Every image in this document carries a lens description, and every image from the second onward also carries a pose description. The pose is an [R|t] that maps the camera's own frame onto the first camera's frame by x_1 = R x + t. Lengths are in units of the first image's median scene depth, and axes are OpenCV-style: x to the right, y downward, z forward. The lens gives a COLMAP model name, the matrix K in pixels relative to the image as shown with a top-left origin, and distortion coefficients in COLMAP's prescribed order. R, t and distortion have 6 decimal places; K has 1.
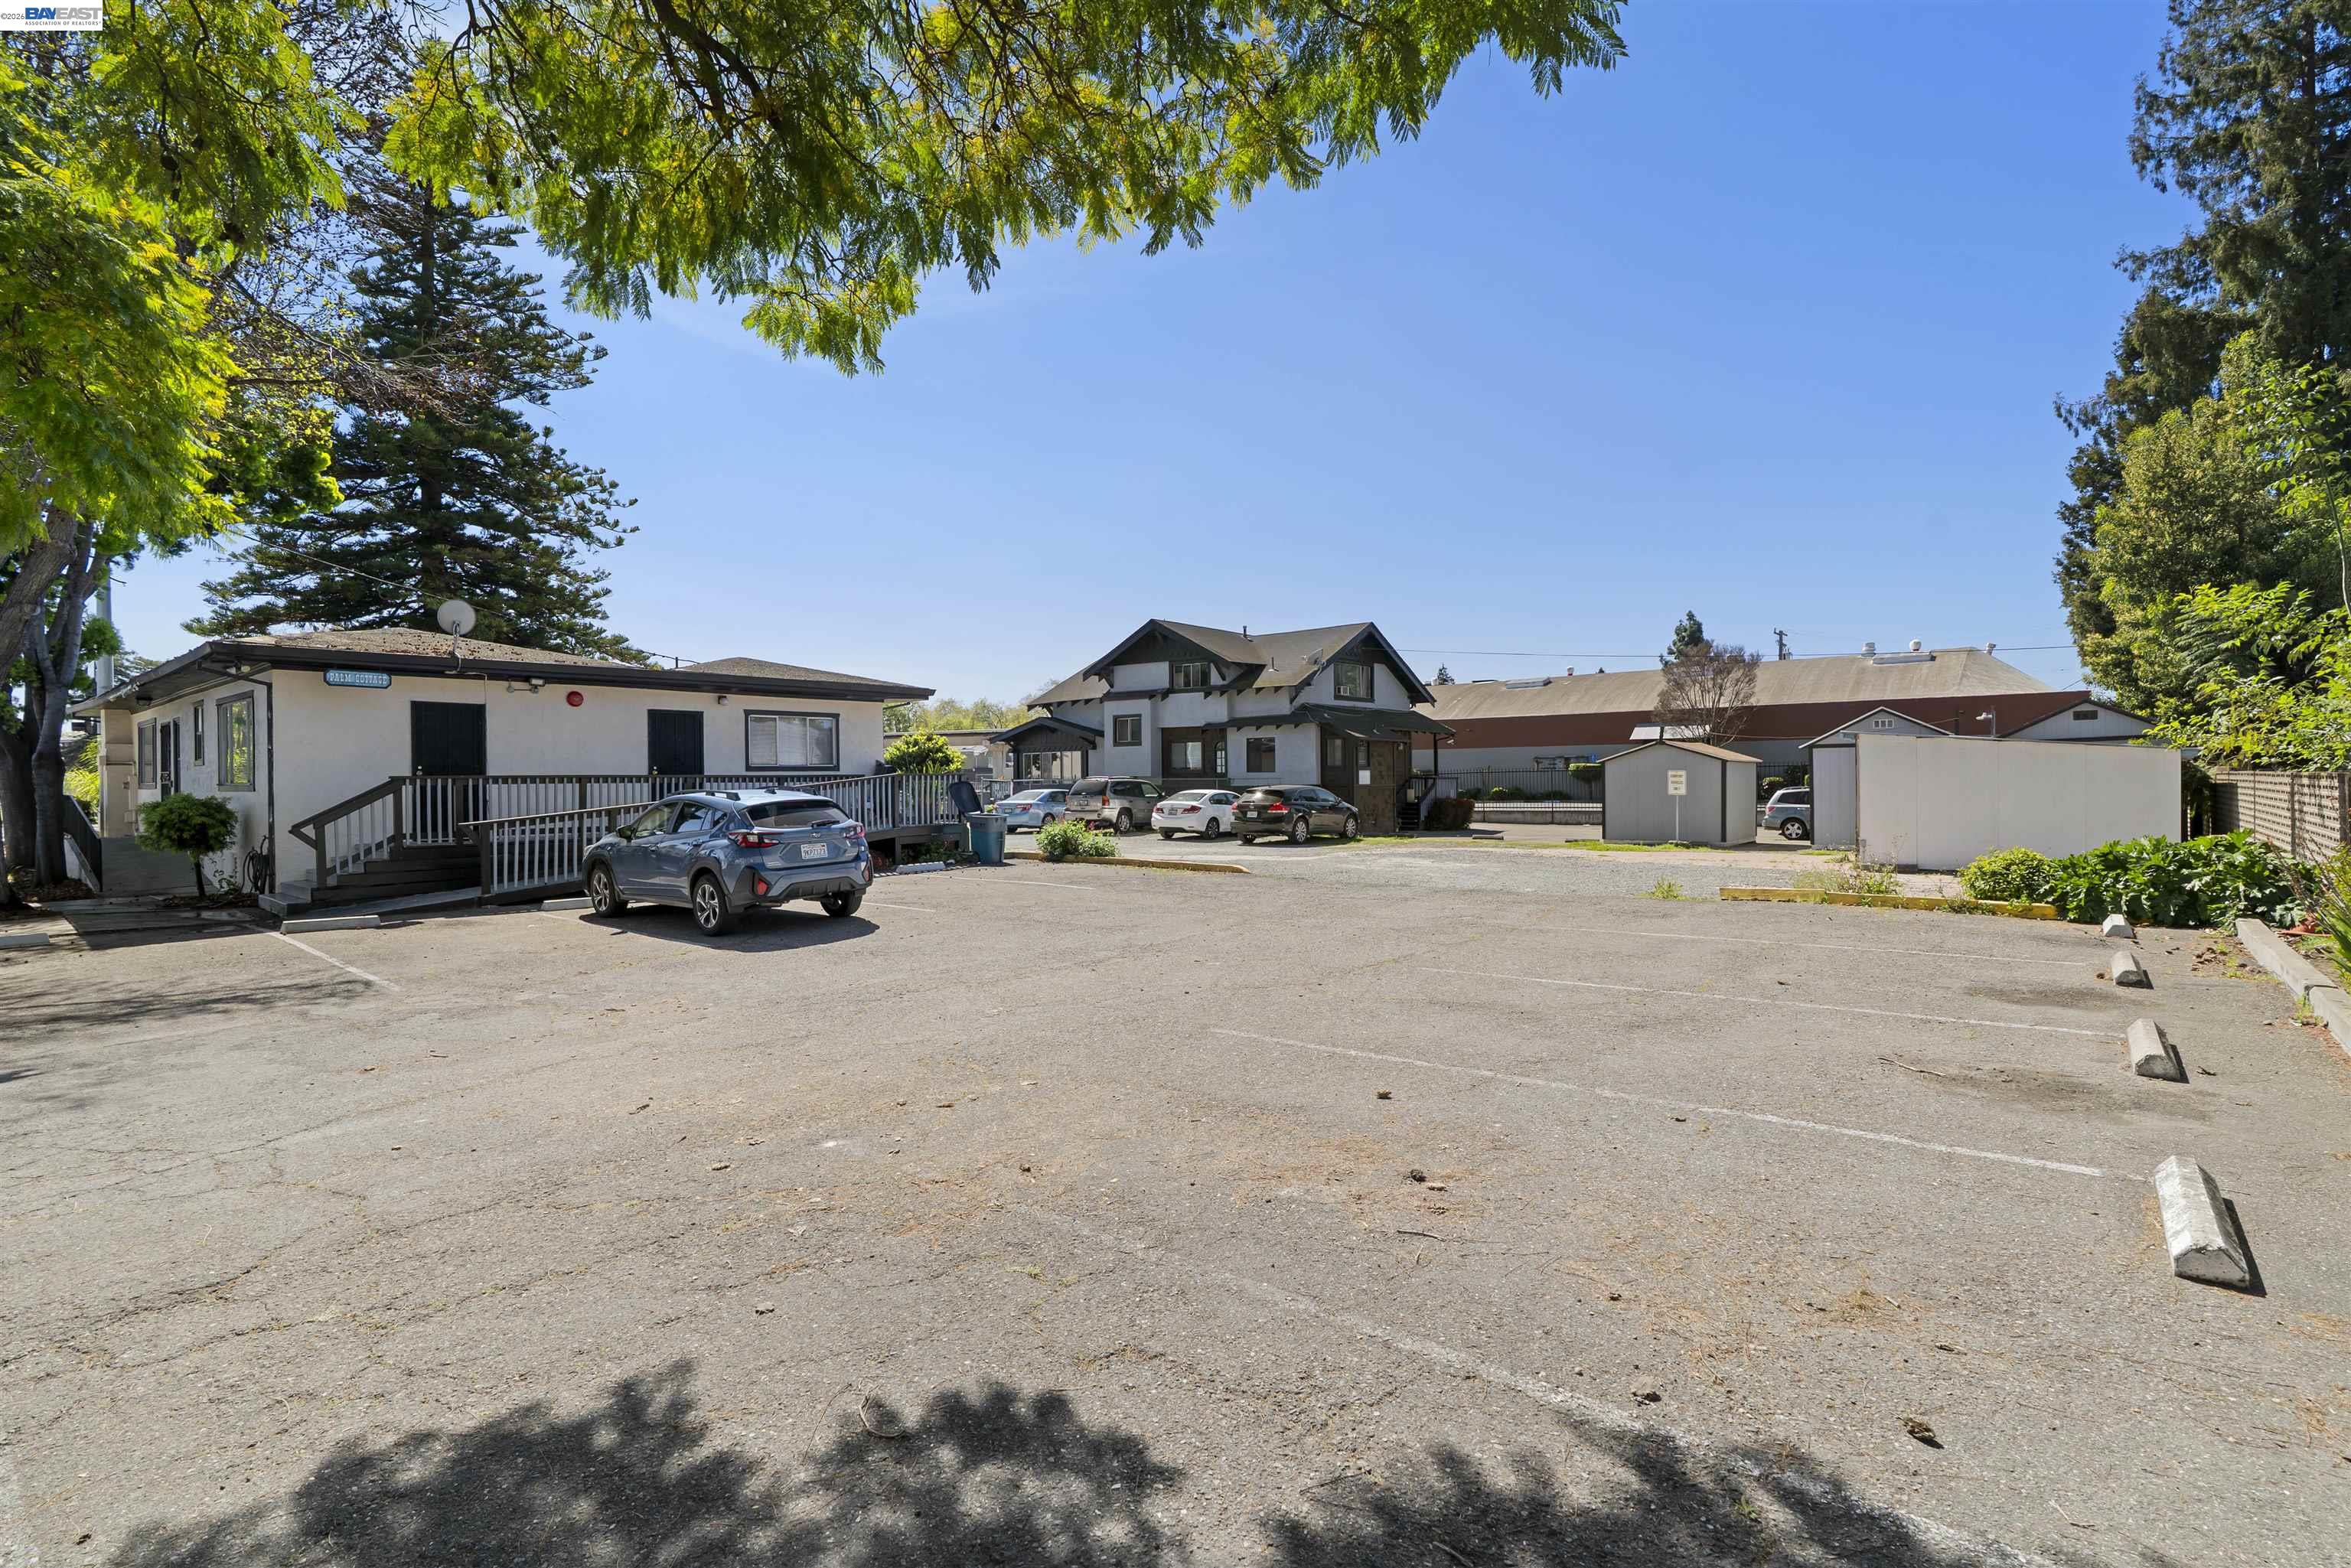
lens RADIAL K [[1086.2, 0, 1181.1], [0, 1086.2, 782.8], [0, 0, 1]] dist [-0.001948, 0.000721]
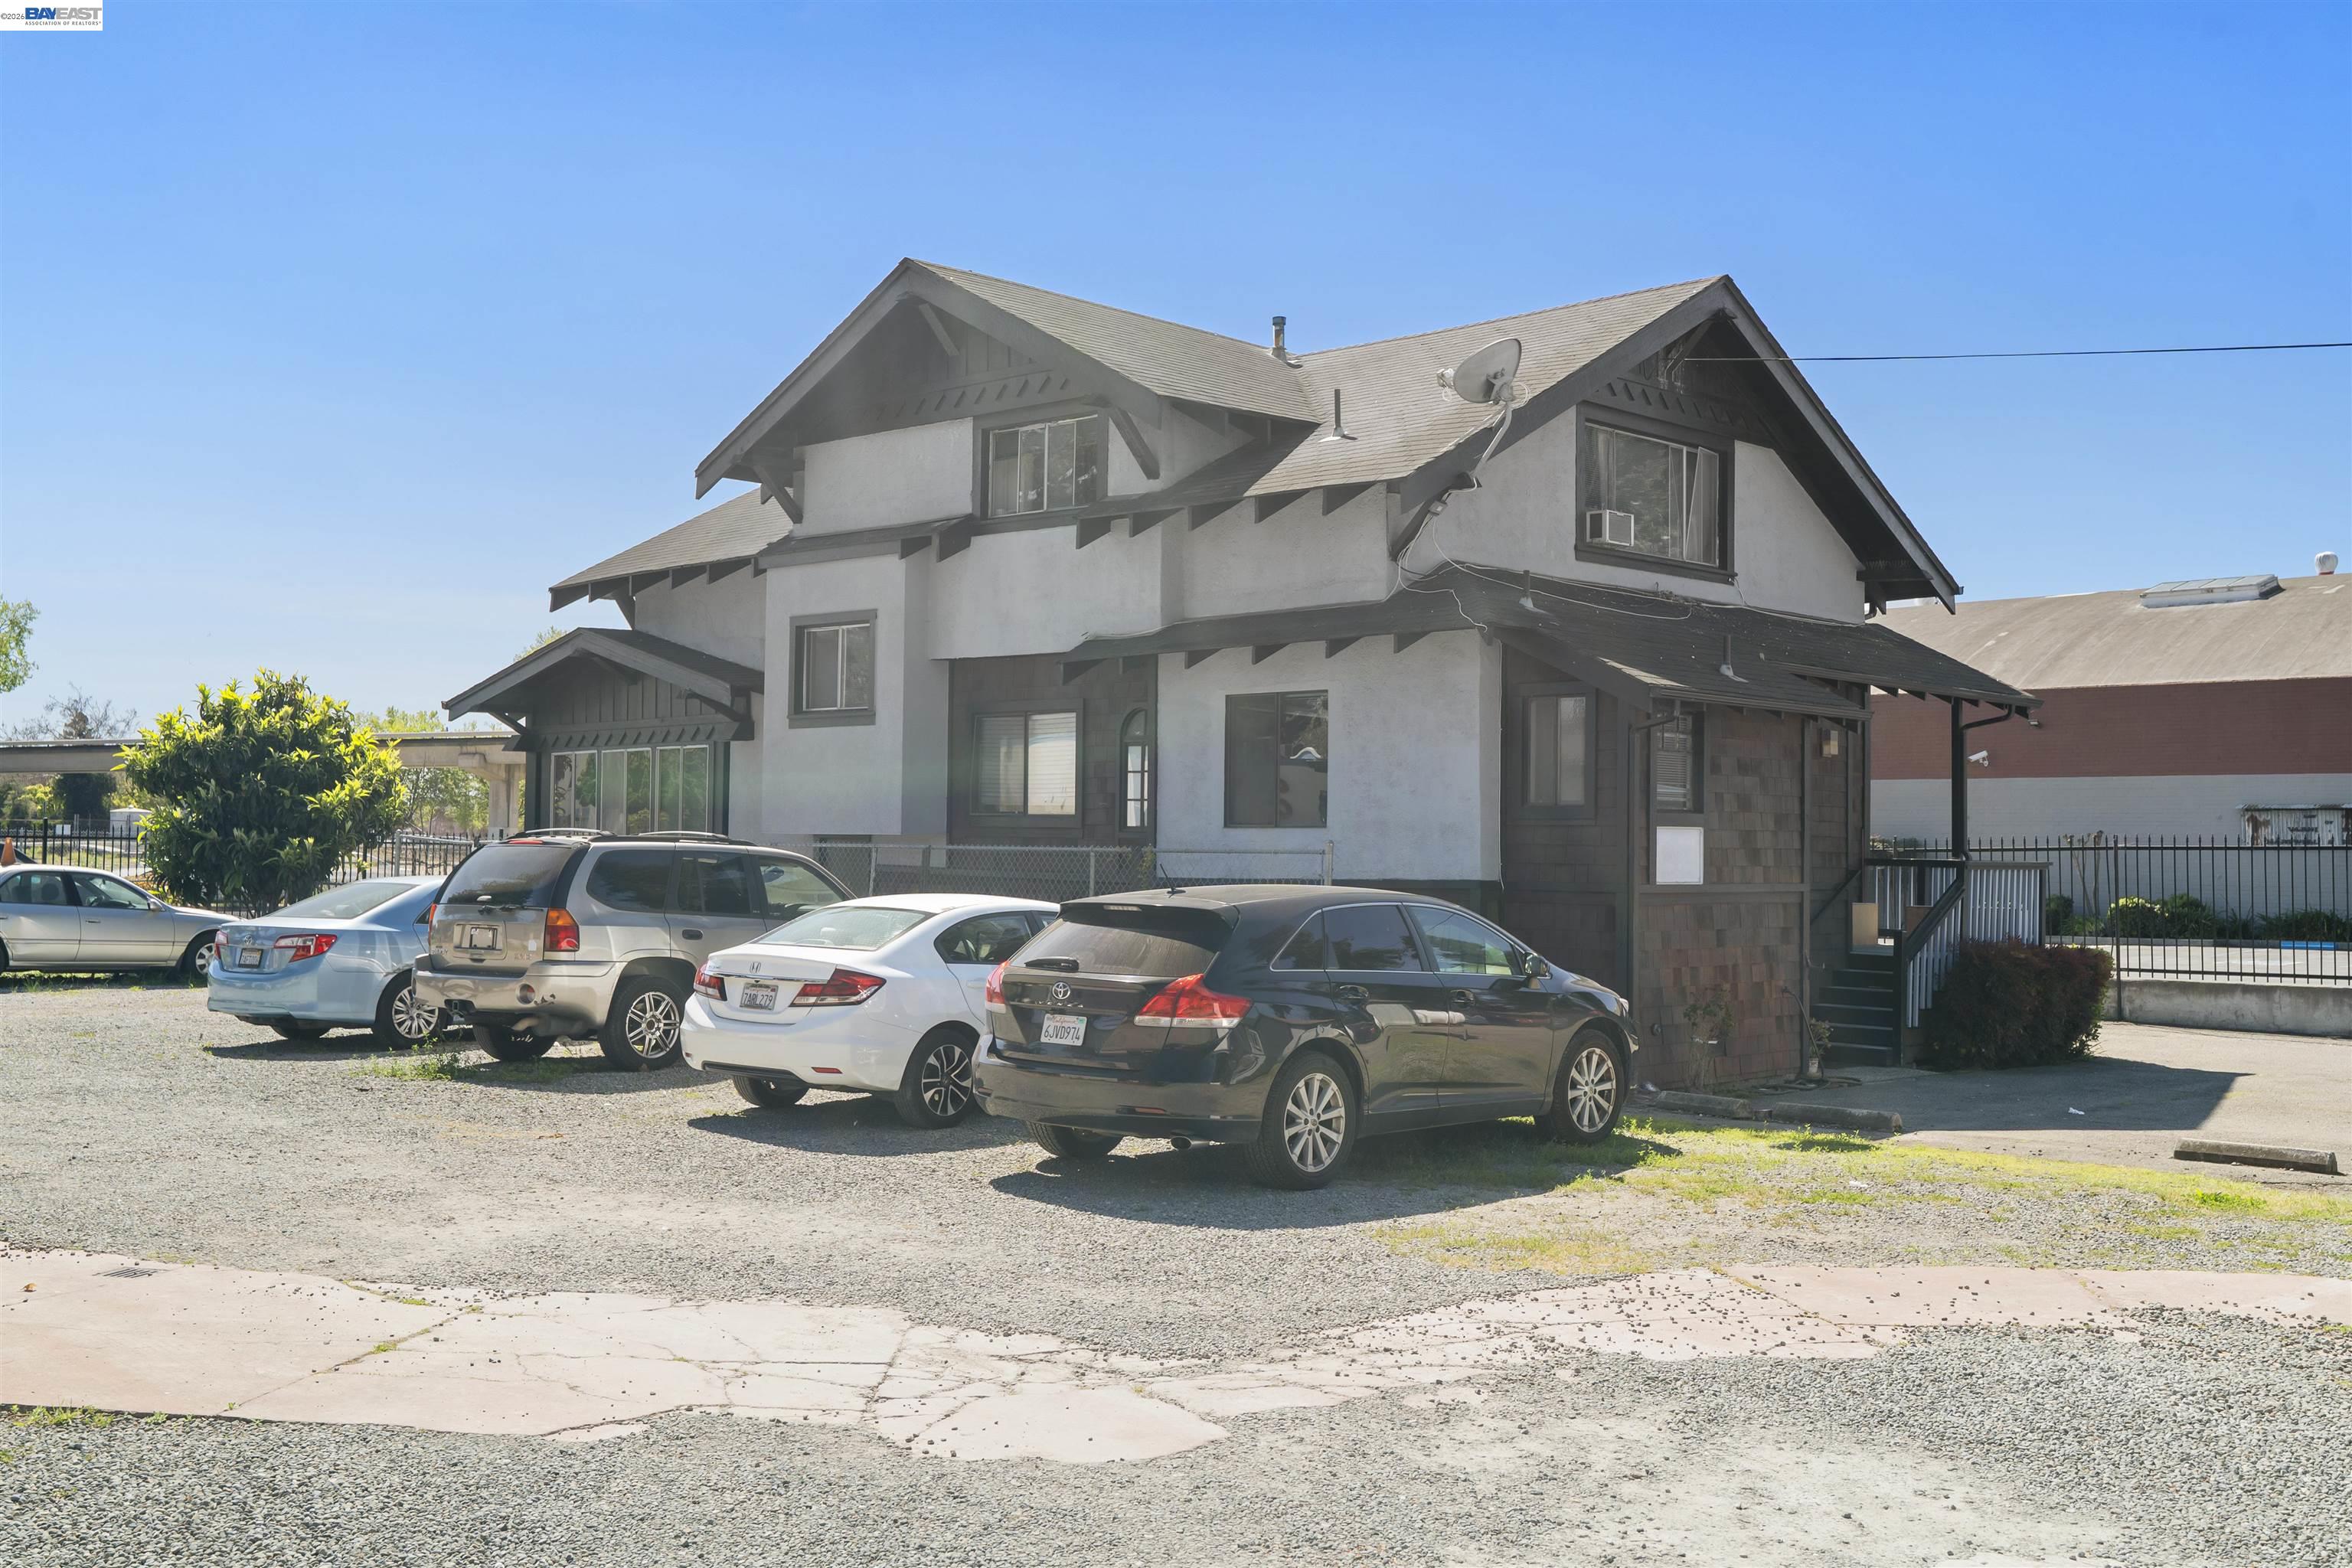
lens RADIAL K [[2419.7, 0, 1165.7], [0, 2419.7, 785.7], [0, 0, 1]] dist [0.004916, -0.006363]
pose [[0.997569, 0.018557, -0.067172, 0.097117], [-0.020632, 0.999327, -0.030333, -0.002047], [0.066564, 0.031645, 0.997280, 0.483784]]
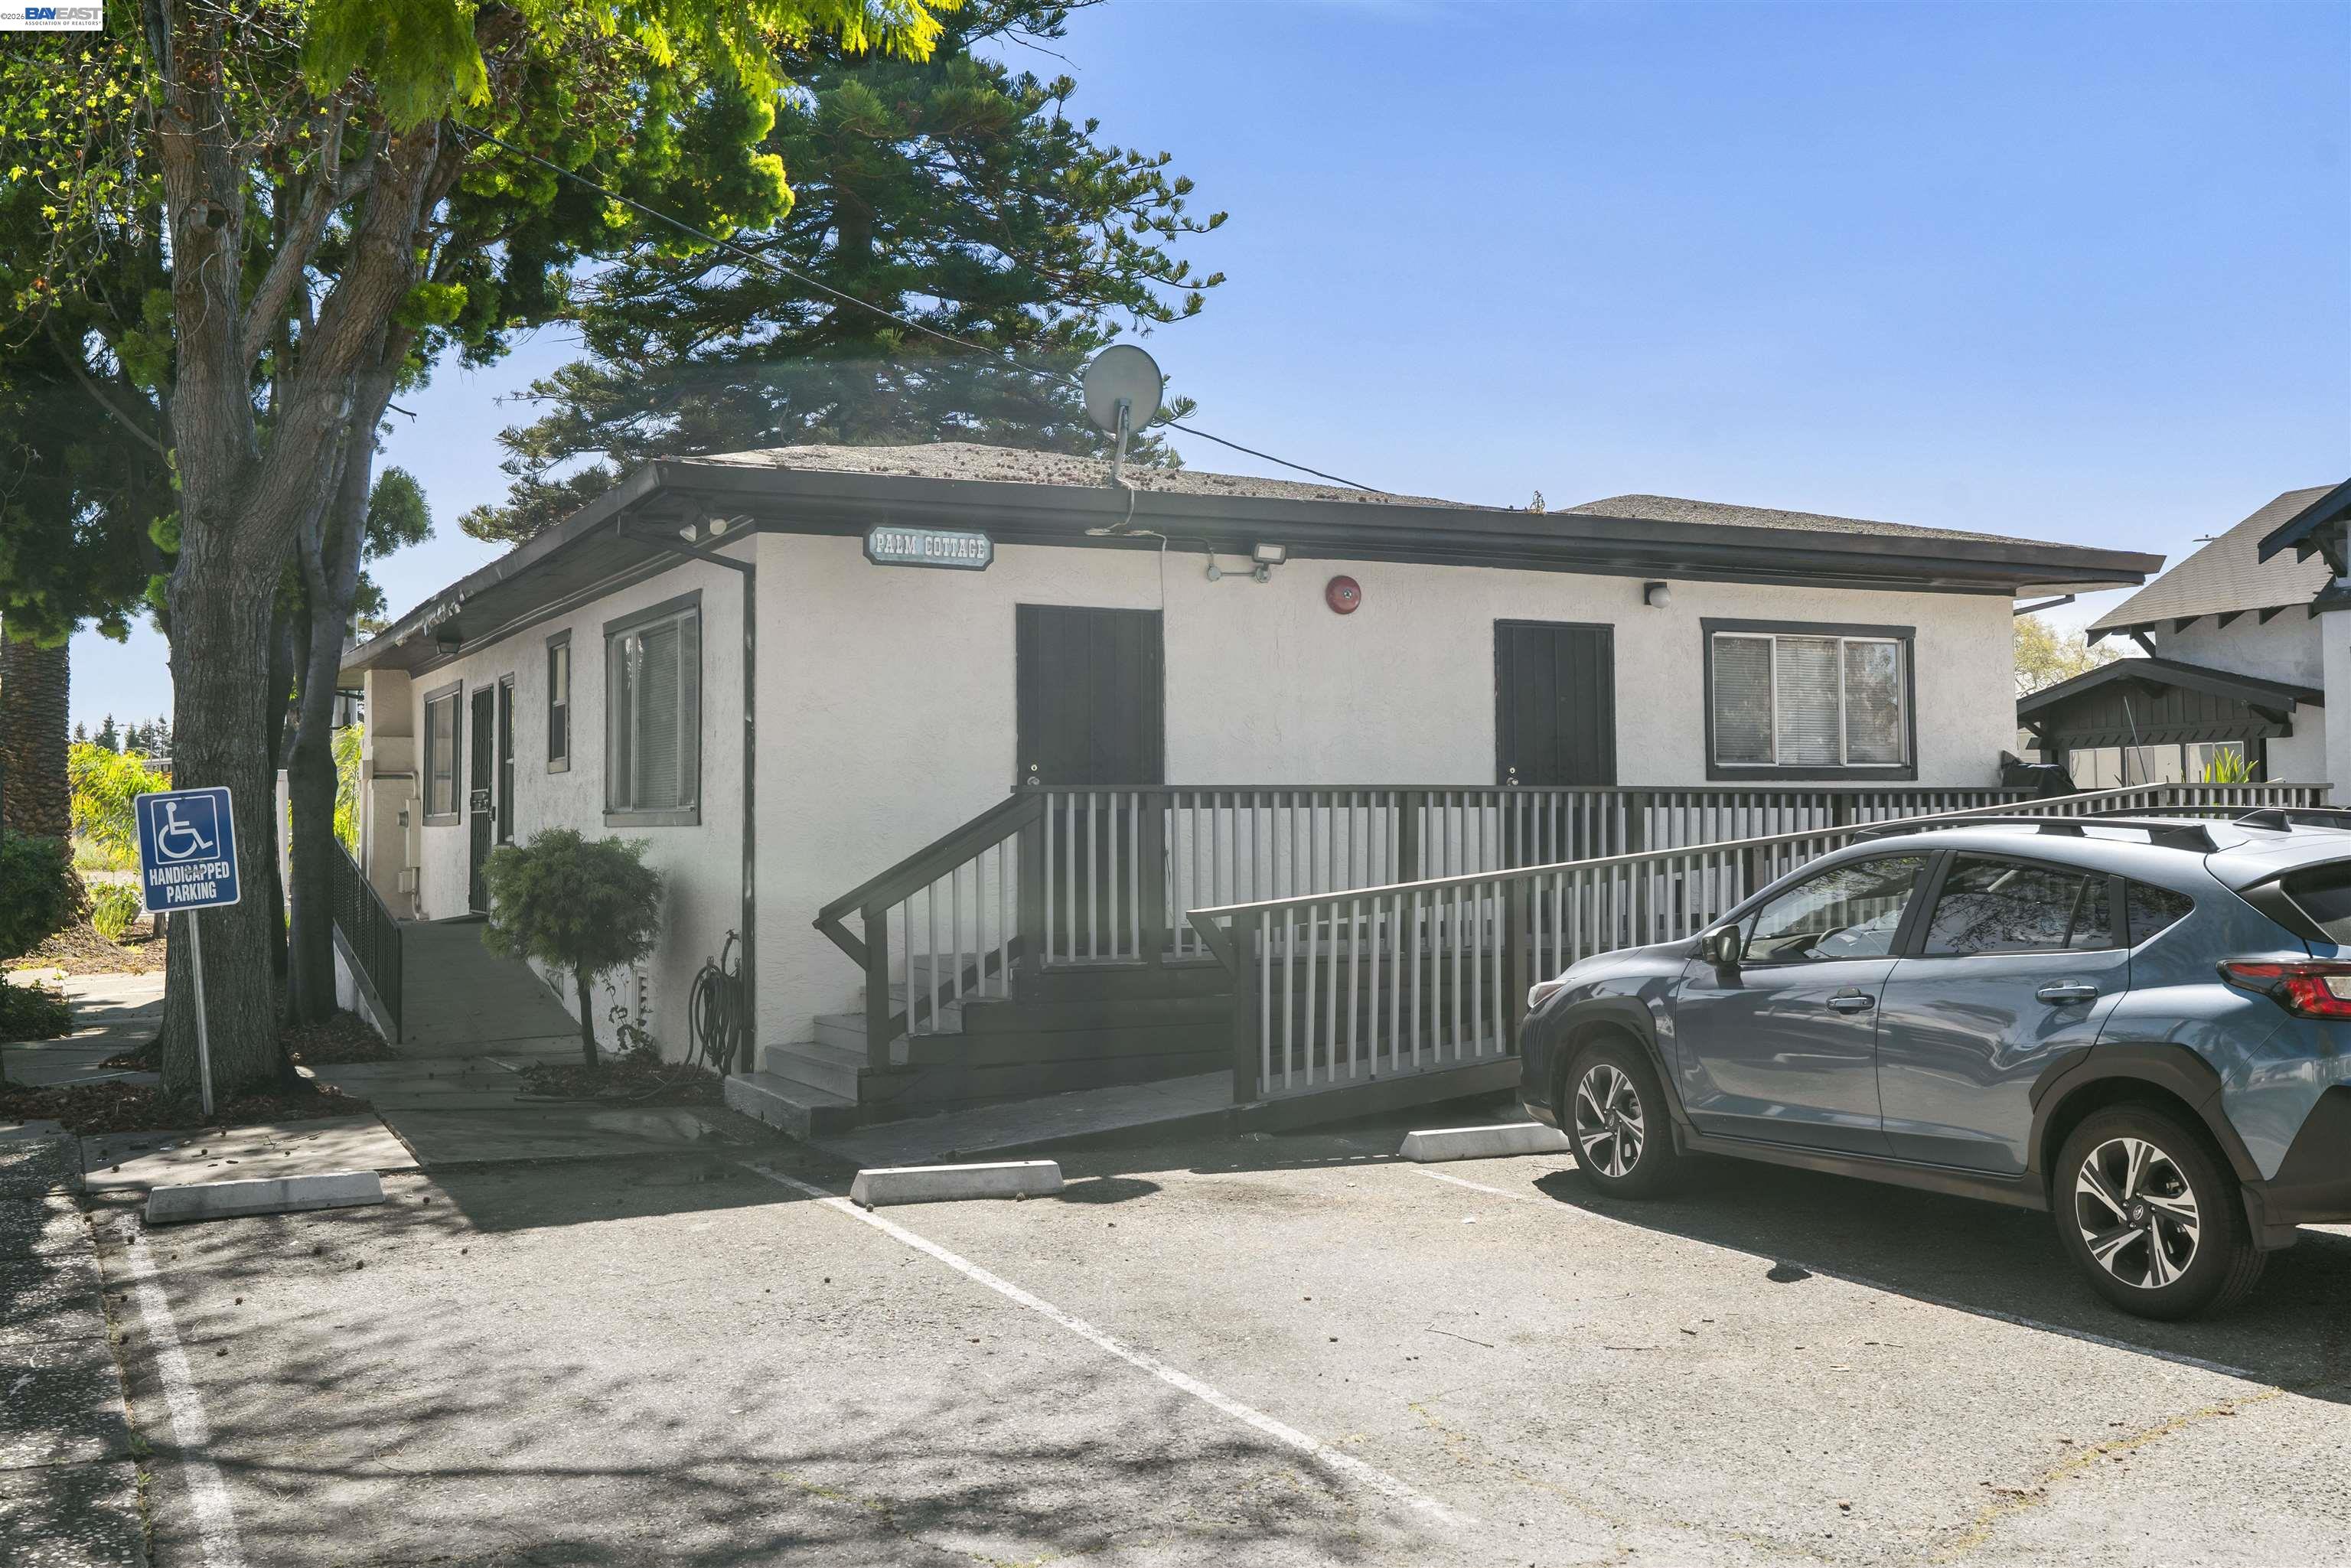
lens RADIAL K [[2241.1, 0, 1175.1], [0, 2241.1, 712.6], [0, 0, 1]] dist [0.006979, -0.000251]
pose [[0.920188, -0.017852, -0.391070, -0.172757], [-0.002608, 0.998658, -0.051725, 0.004421], [0.391469, 0.048617, 0.918906, 0.133920]]
